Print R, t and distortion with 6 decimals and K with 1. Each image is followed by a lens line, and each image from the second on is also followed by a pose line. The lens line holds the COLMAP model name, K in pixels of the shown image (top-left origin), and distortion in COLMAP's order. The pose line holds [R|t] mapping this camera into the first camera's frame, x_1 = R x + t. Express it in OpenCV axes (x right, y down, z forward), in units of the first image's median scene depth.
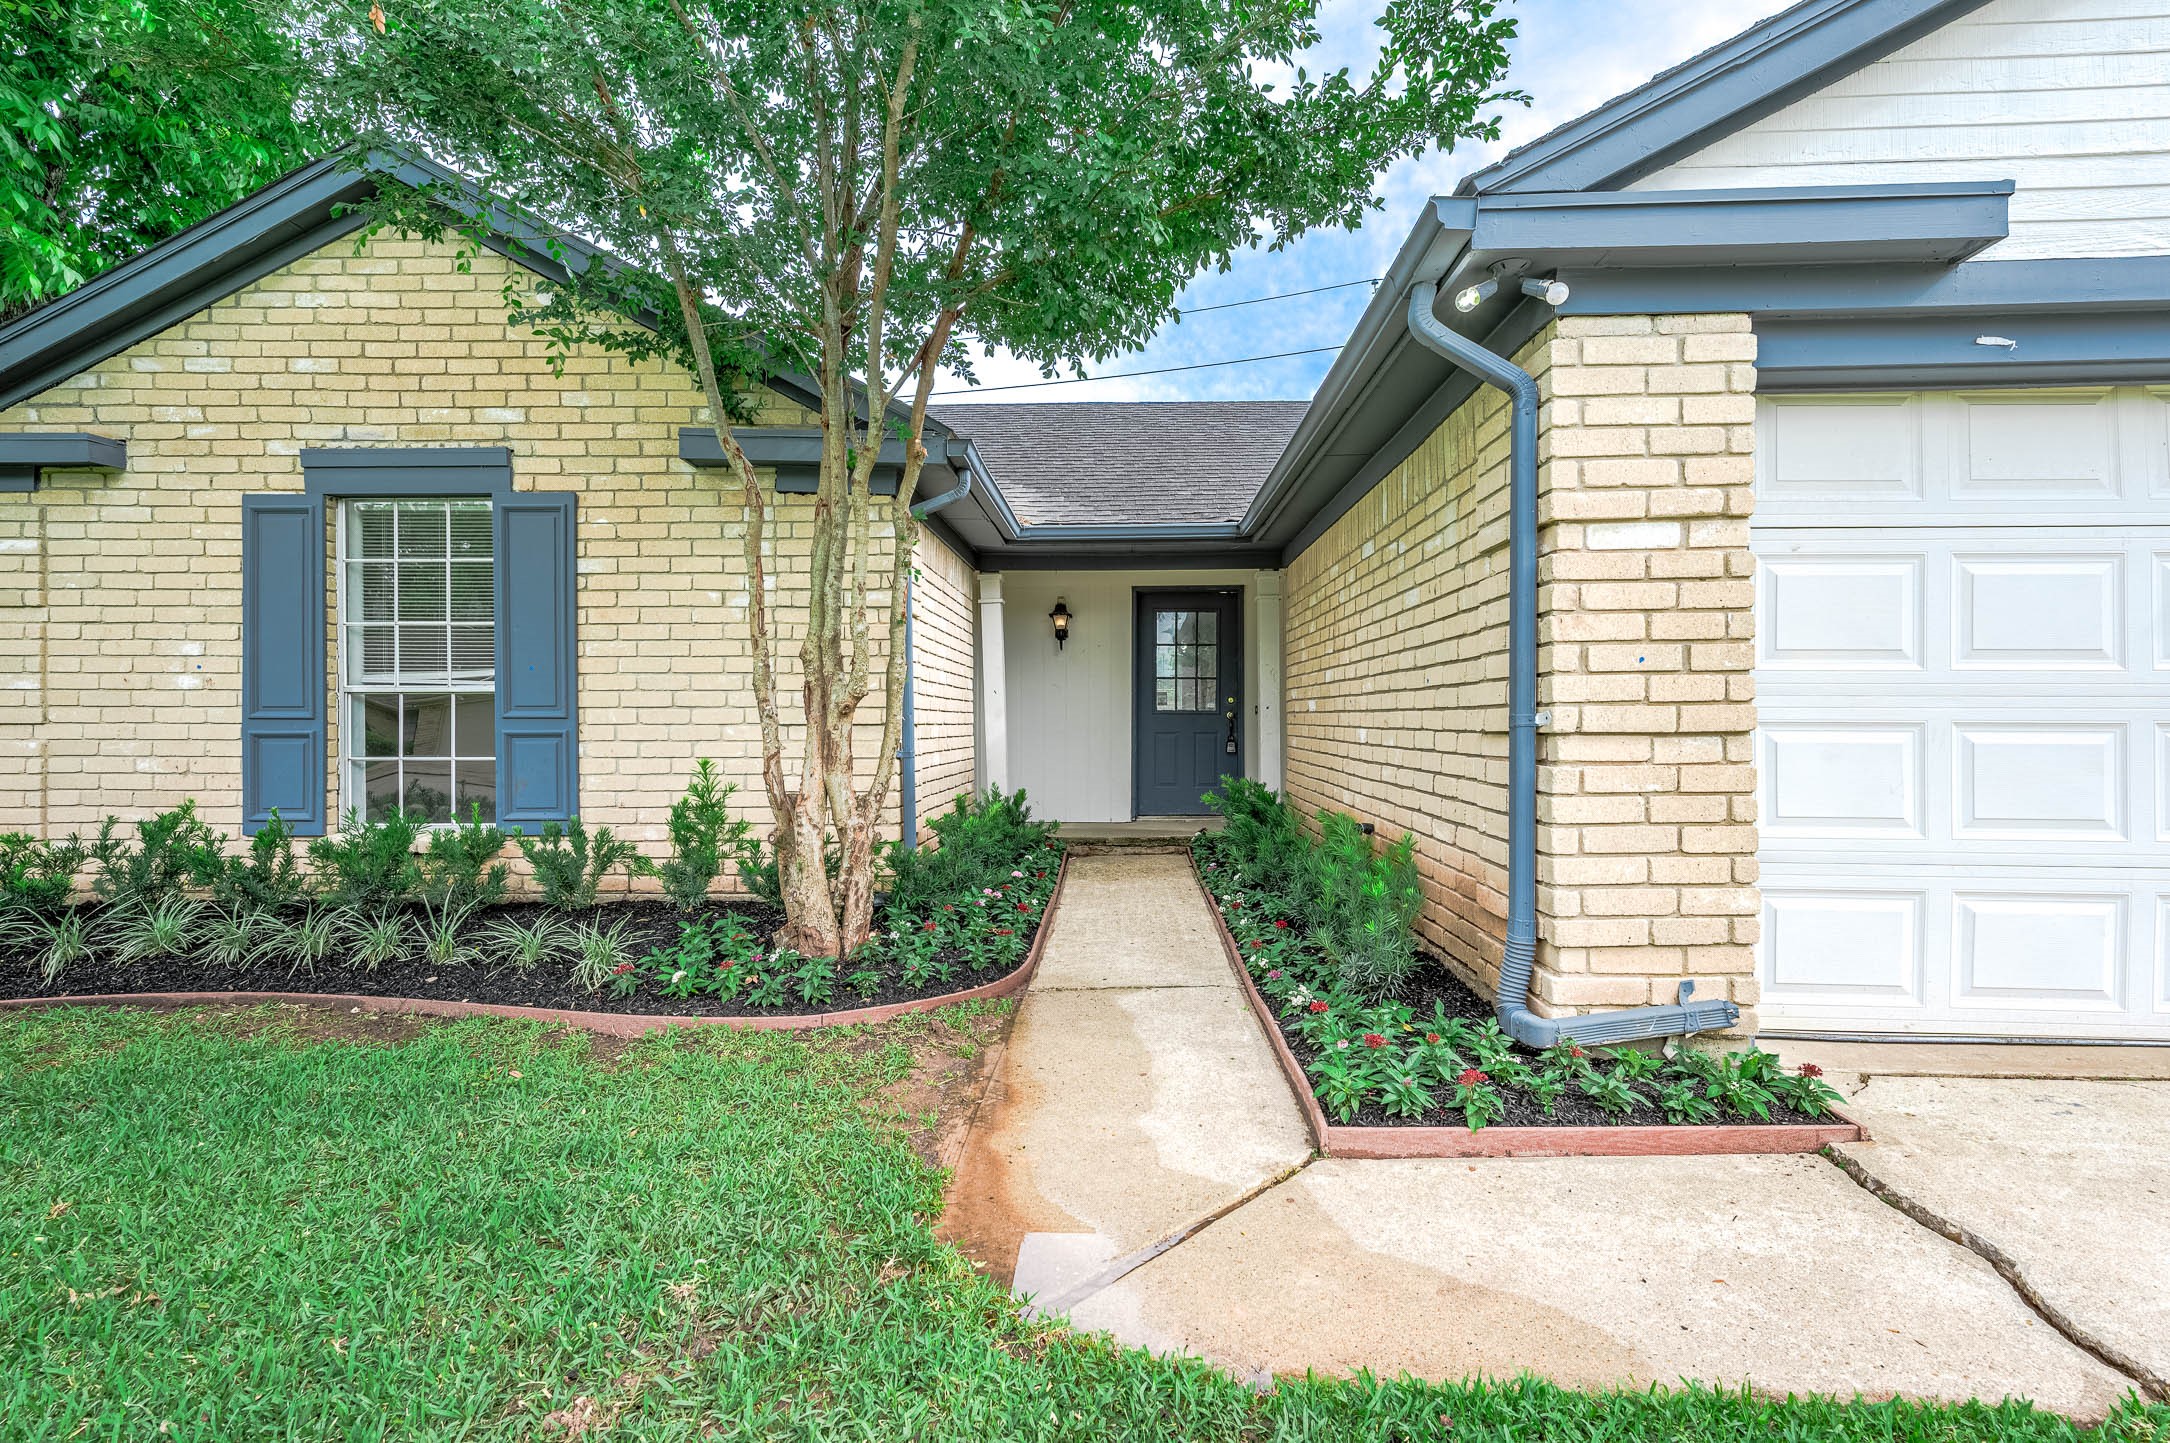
lens RADIAL K [[1063.6, 0, 1093.6], [0, 1063.6, 723.9], [0, 0, 1]] dist [0.014272, 0.000275]
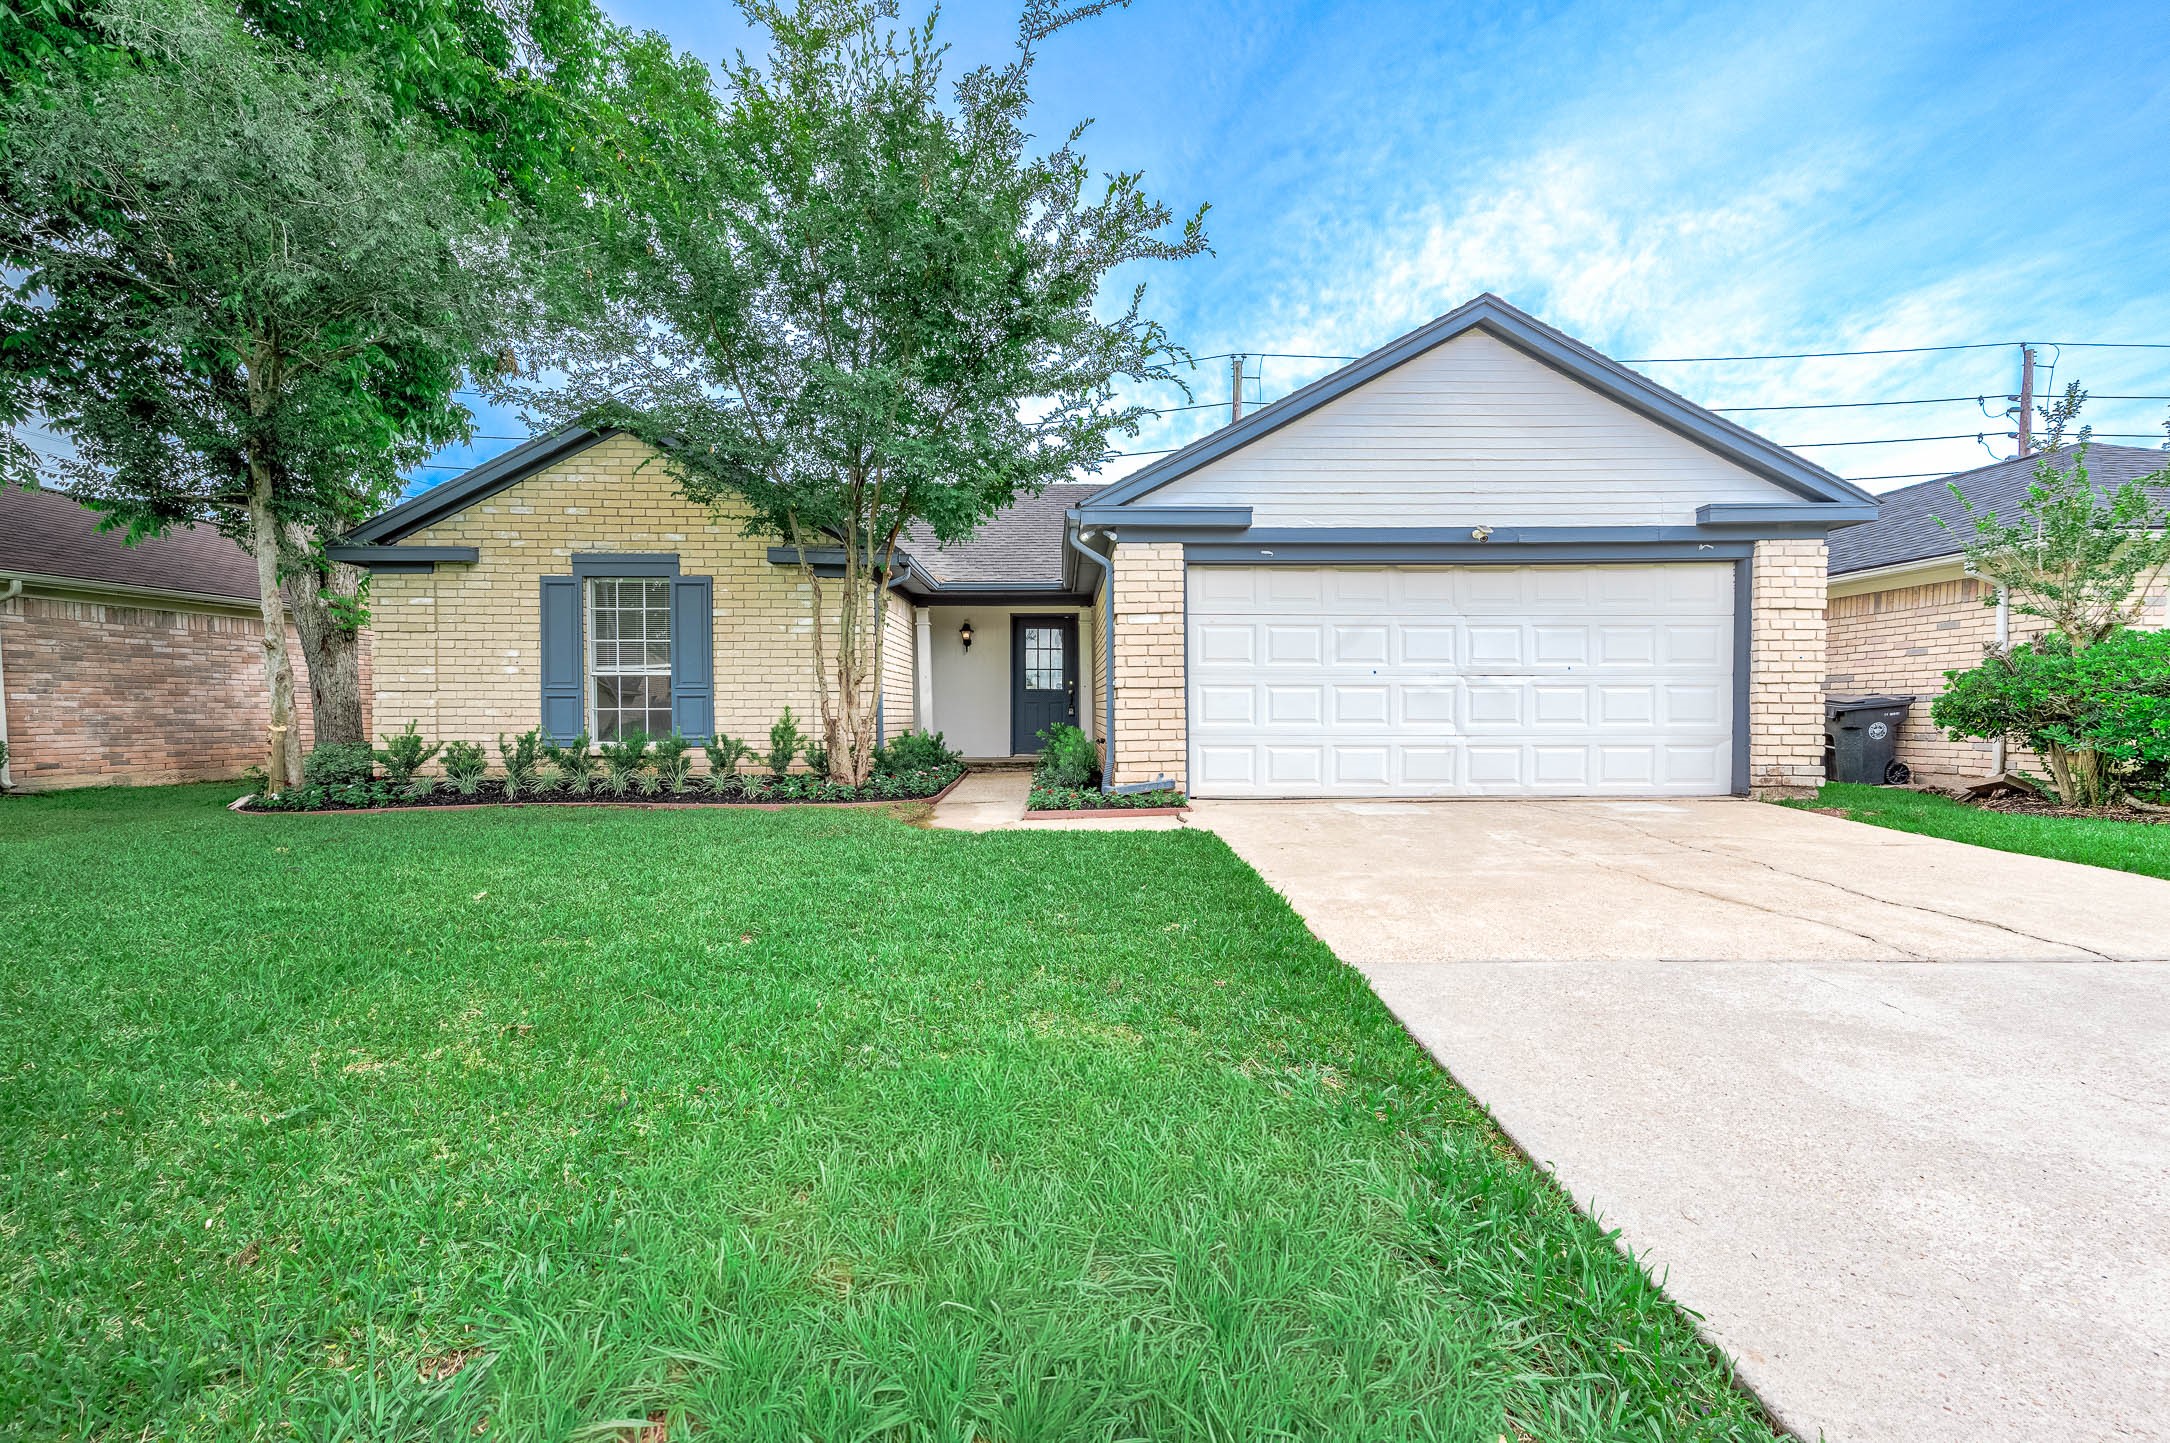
lens RADIAL K [[1063.6, 0, 1104.2], [0, 1063.6, 727.4], [0, 0, 1]] dist [0.014272, 0.000275]
pose [[0.997931, -0.002428, 0.064254, 0.121012], [0.001744, 0.999941, 0.010695, 0.047836], [-0.064276, -0.010561, 0.997876, -1.043917]]
